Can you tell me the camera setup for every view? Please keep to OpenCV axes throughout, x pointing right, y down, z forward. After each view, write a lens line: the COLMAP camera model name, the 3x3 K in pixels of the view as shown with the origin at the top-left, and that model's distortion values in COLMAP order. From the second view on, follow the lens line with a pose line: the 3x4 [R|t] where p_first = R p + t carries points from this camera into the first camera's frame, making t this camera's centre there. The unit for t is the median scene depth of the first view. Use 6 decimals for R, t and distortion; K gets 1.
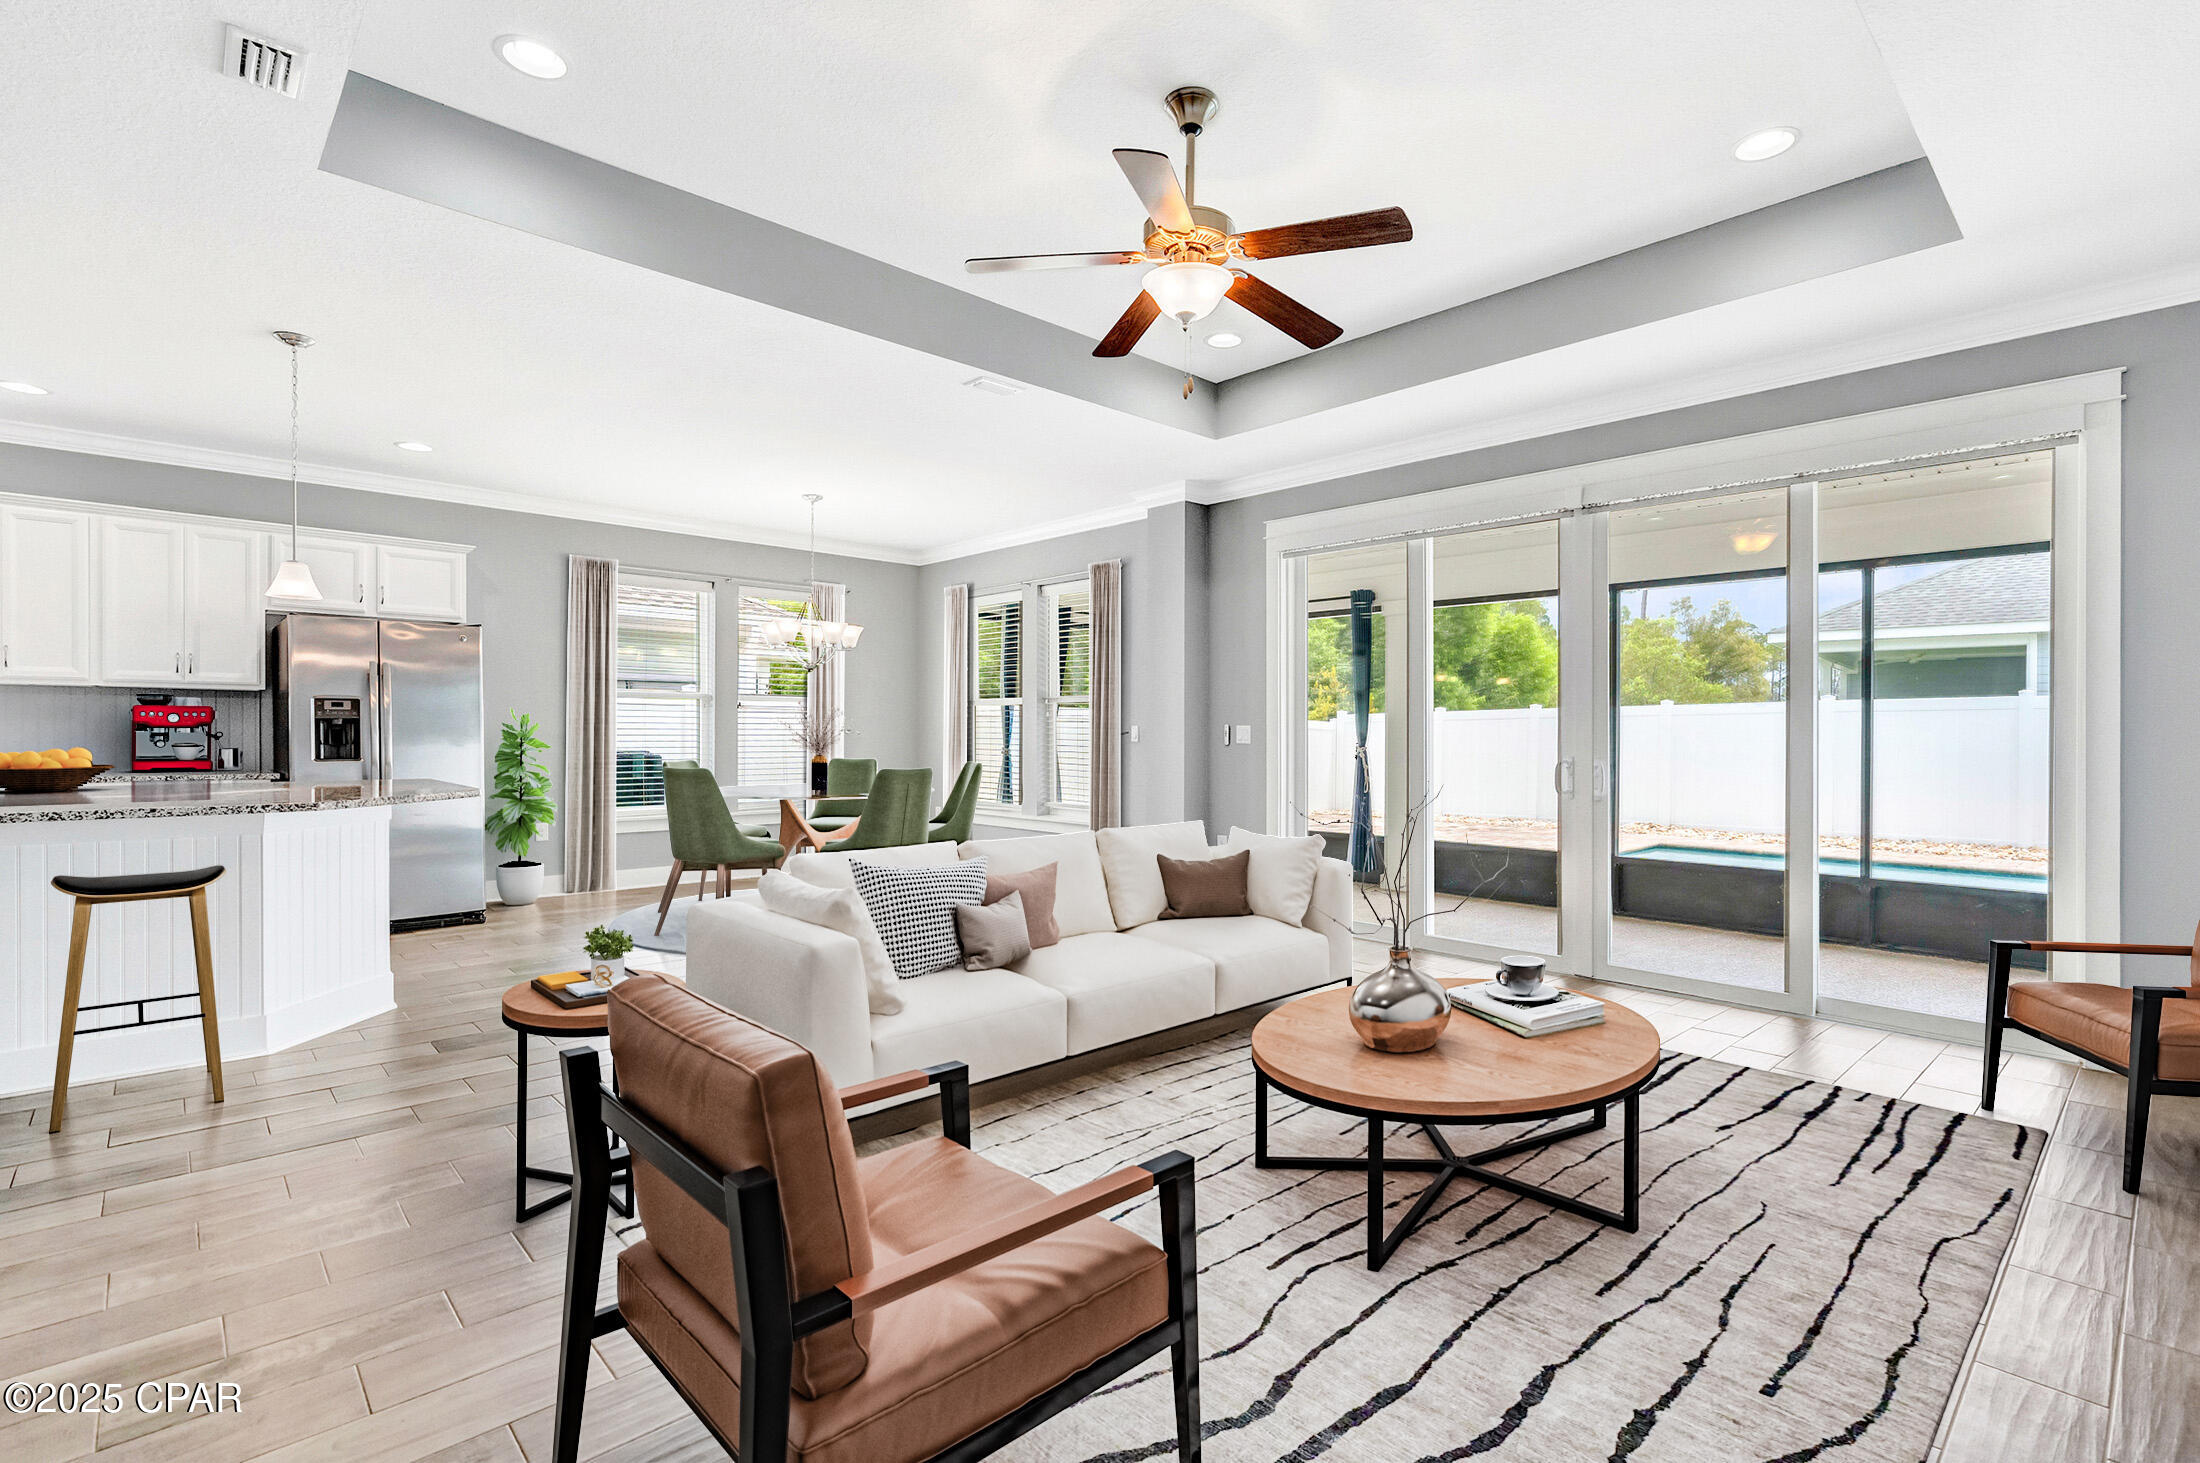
lens RADIAL K [[1017.0, 0, 1100.0], [0, 1017.0, 731.5], [0, 0, 1]] dist [0.001950, 0.000594]
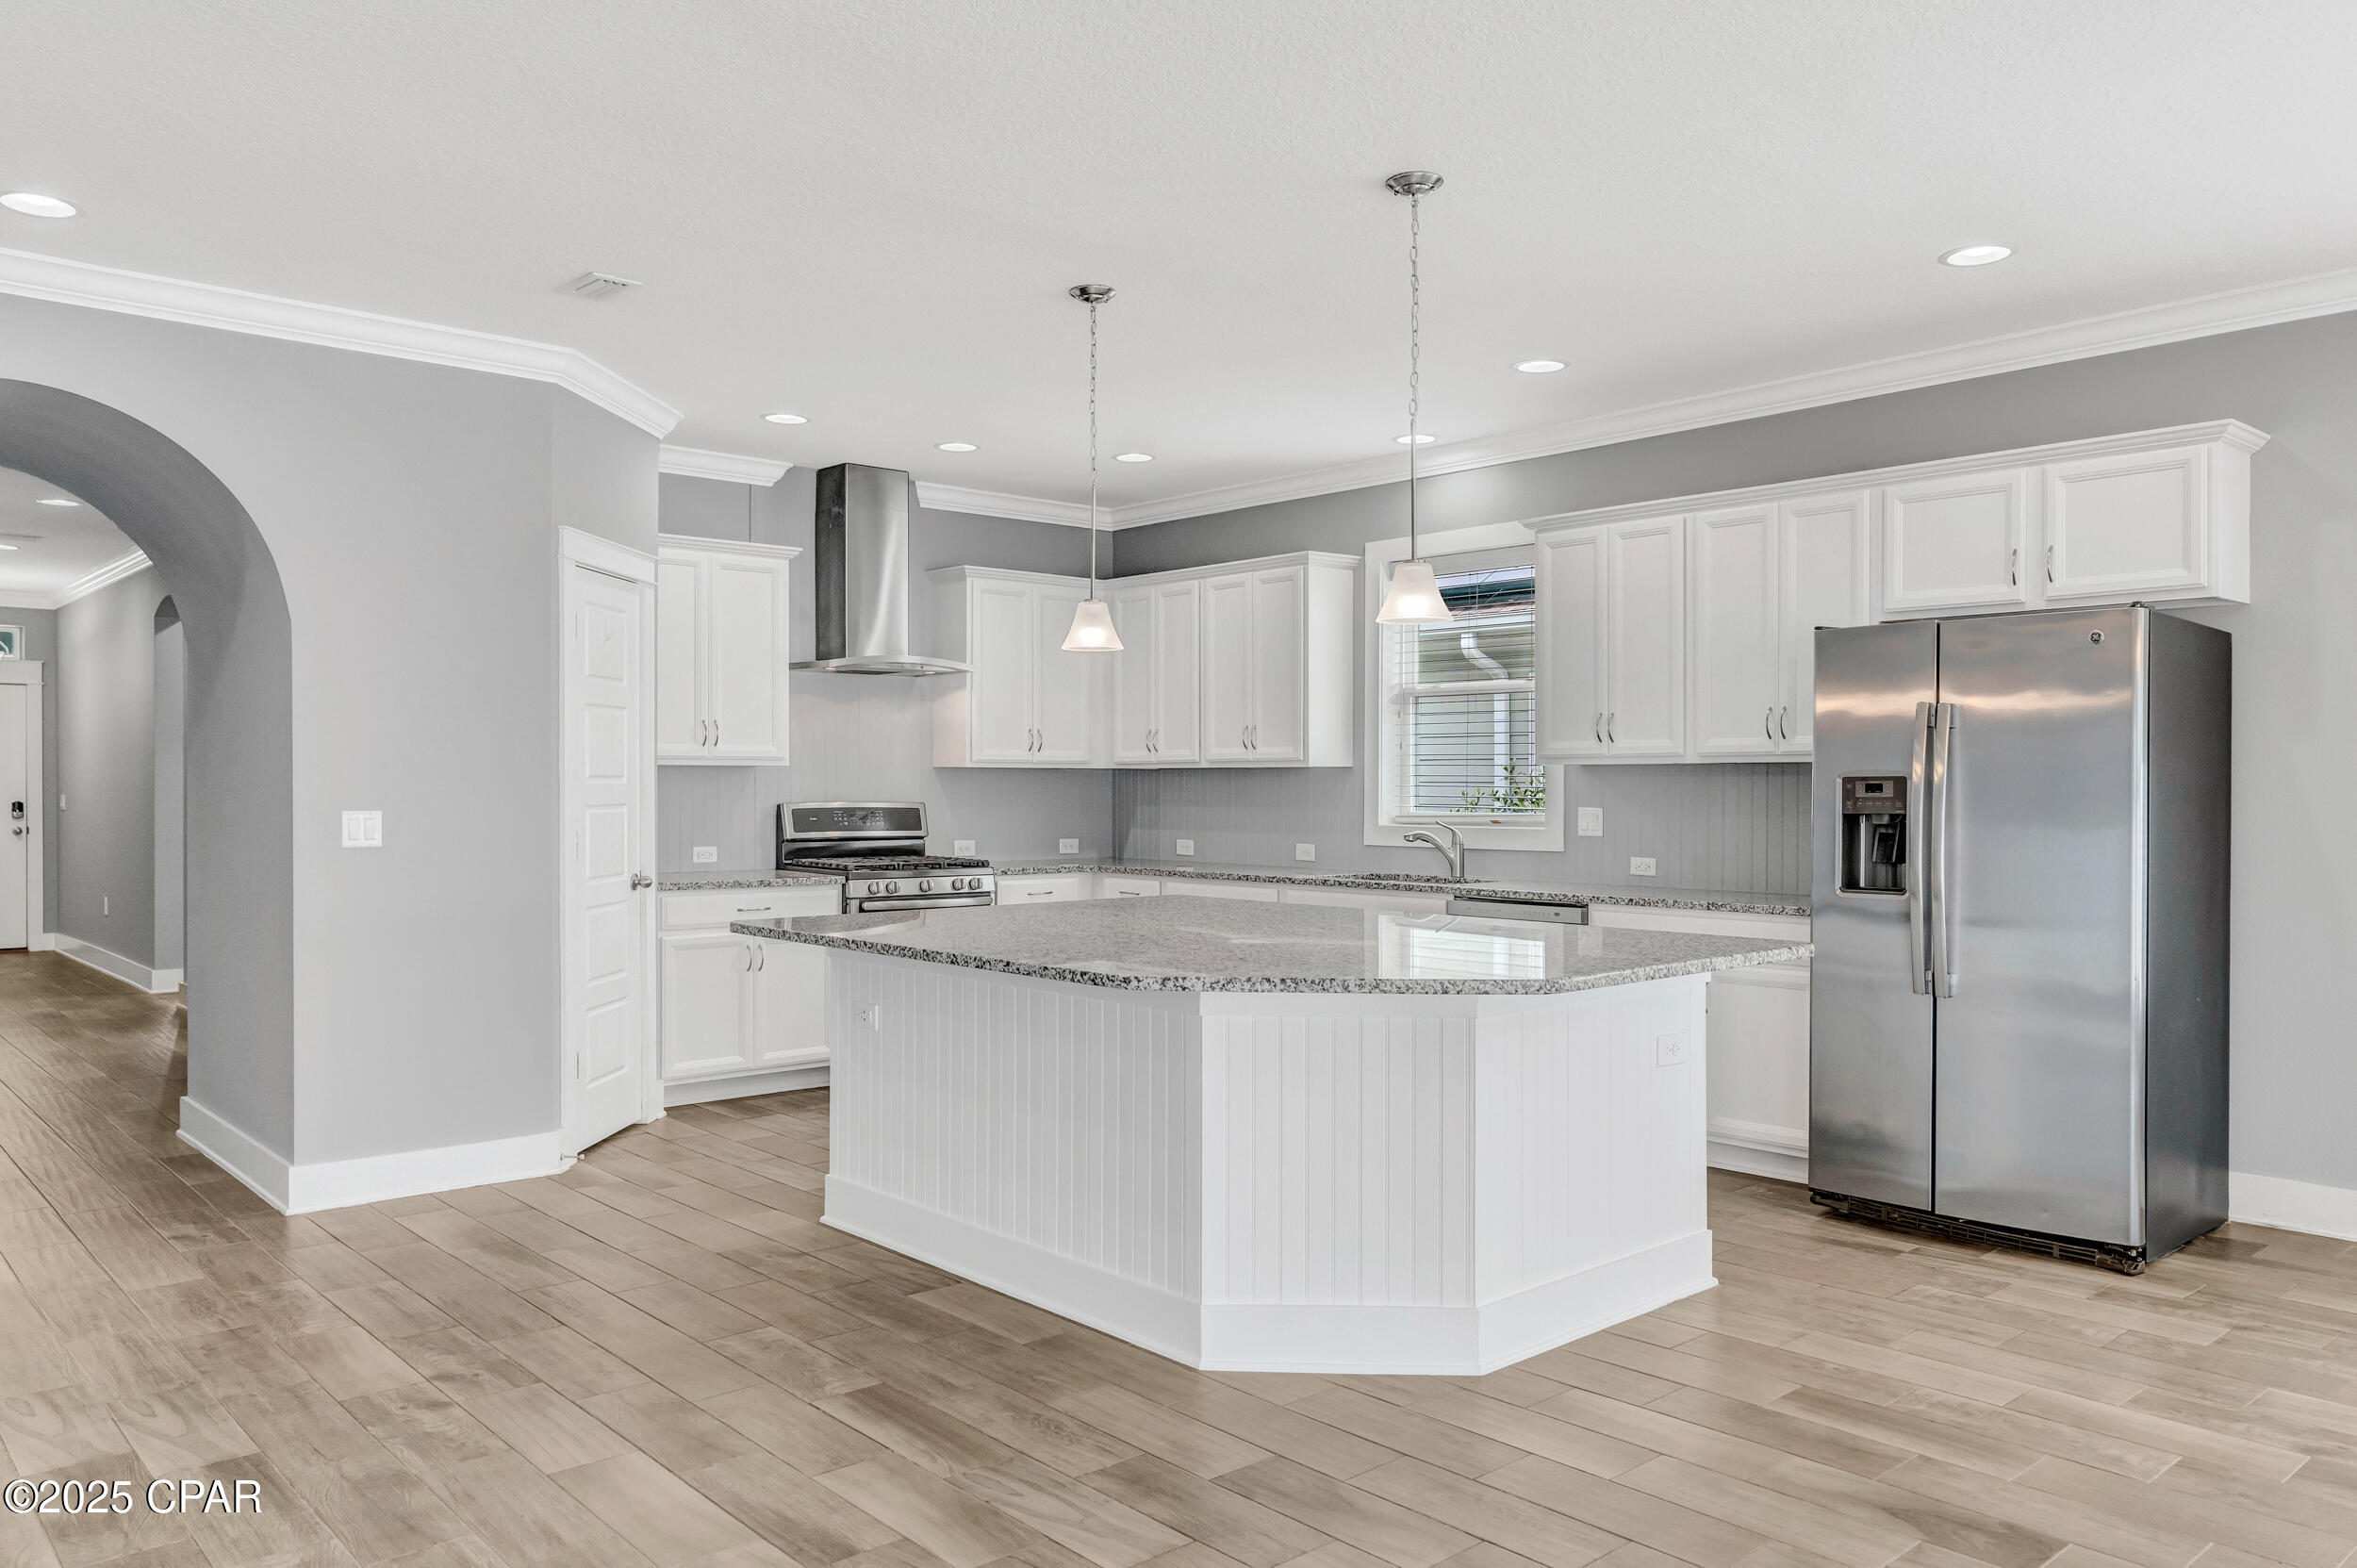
lens RADIAL K [[1699.2, 0, 1245.6], [0, 1699.2, 806.4], [0, 0, 1]] dist [-0.004770, -0.001783]
pose [[0.000425, 0.005848, -0.999983, 0.124441], [0.000181, 0.999983, 0.005848, -0.019126], [1.000000, -0.000184, 0.000424, 0.576872]]
